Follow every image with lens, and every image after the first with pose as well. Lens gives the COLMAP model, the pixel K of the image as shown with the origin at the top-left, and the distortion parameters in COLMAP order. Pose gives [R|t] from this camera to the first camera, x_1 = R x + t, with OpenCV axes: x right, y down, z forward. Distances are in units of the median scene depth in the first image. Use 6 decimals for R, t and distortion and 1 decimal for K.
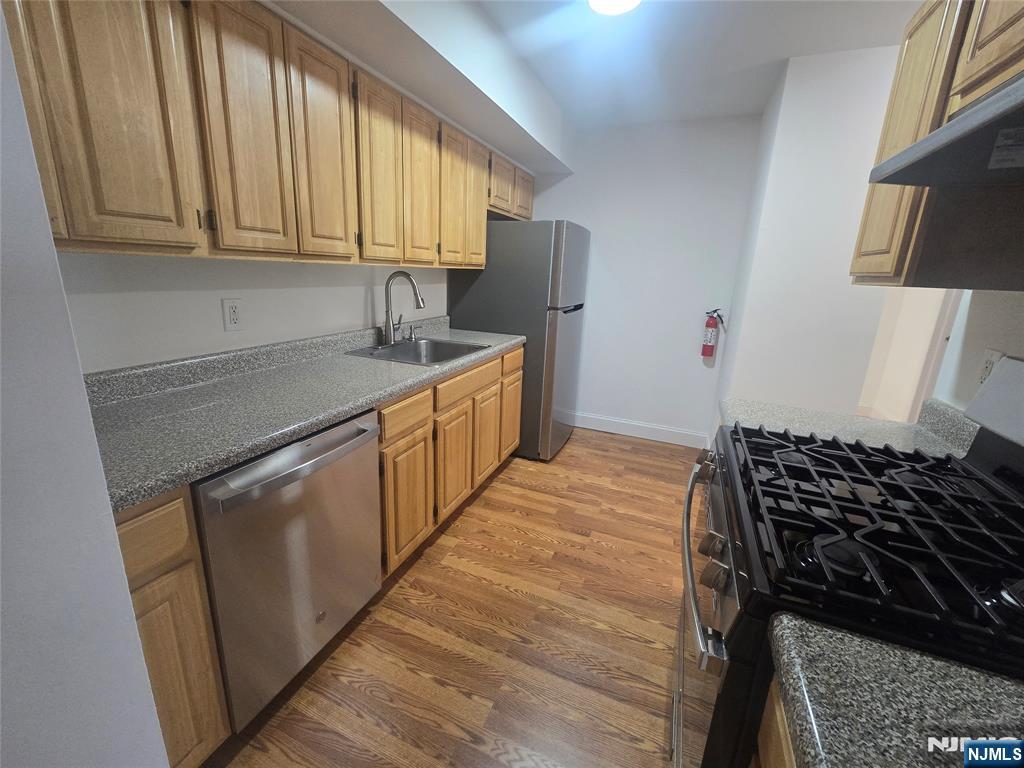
lens RADIAL K [[406.1, 0, 512.0], [0, 406.1, 384.0], [0, 0, 1]] dist [0.001072, 0.000019]
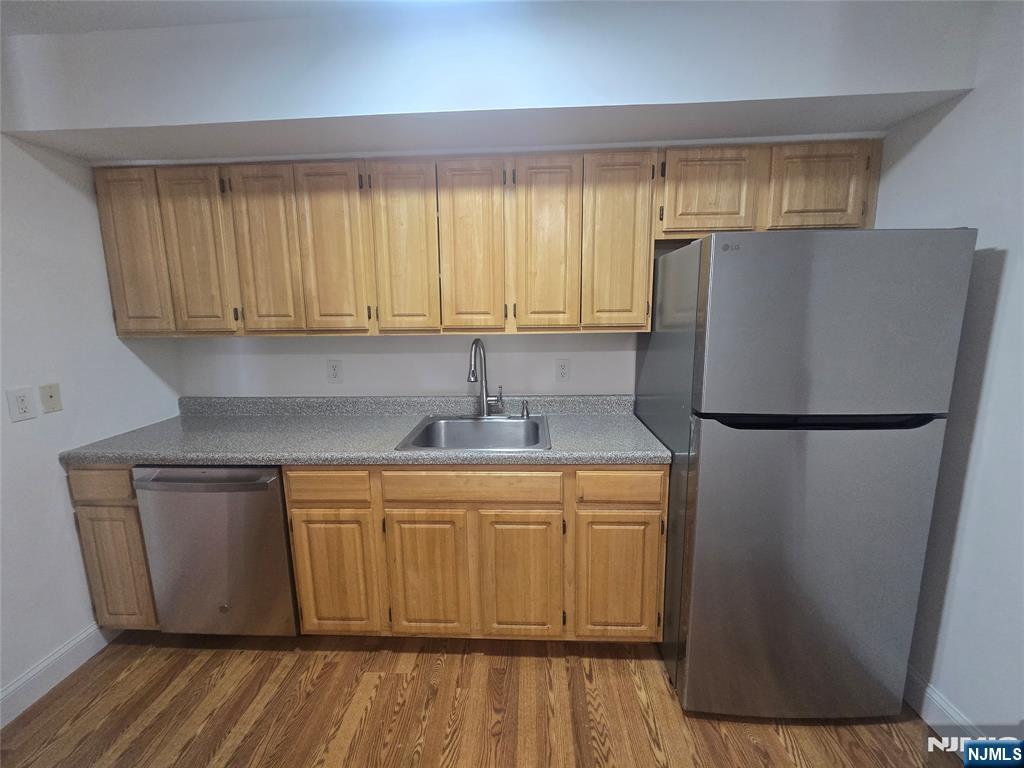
lens RADIAL K [[419.8, 0, 512.0], [0, 419.8, 384.0], [0, 0, 1]] dist [-0.001345, -0.000224]
pose [[0.341528, 0.120805, -0.932076, 0.731805], [-0.228332, 0.972660, 0.042401, -0.281541], [0.911715, 0.198342, 0.359774, 0.898774]]
